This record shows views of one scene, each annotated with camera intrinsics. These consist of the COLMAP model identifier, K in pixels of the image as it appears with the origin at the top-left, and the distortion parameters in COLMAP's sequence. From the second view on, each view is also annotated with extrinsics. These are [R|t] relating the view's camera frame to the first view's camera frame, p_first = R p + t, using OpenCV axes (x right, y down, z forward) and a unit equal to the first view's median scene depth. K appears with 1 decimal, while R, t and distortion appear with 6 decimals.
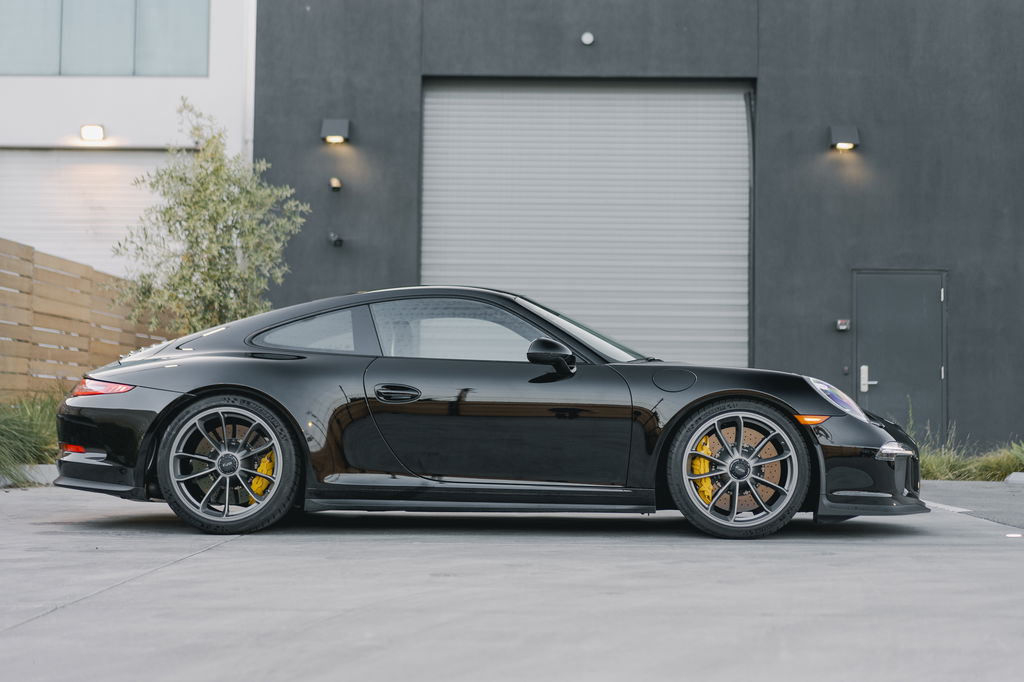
lens RADIAL K [[1579.3, 0, 512.0], [0, 1579.3, 341.0], [0, 0, 1]] dist [0.005500, -0.037256]
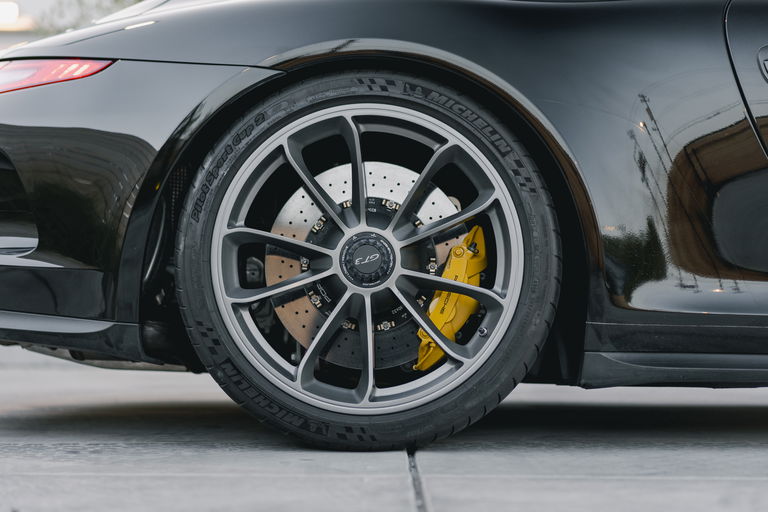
lens RADIAL K [[1184.5, 0, 384.0], [0, 1184.5, 256.0], [0, 0, 1]] dist [0.005500, -0.037256]
pose [[0.999645, -0.002160, 0.026545, -0.183896], [0.002233, 0.999994, -0.002716, 0.078125], [-0.026539, 0.002774, 0.999644, 0.723719]]
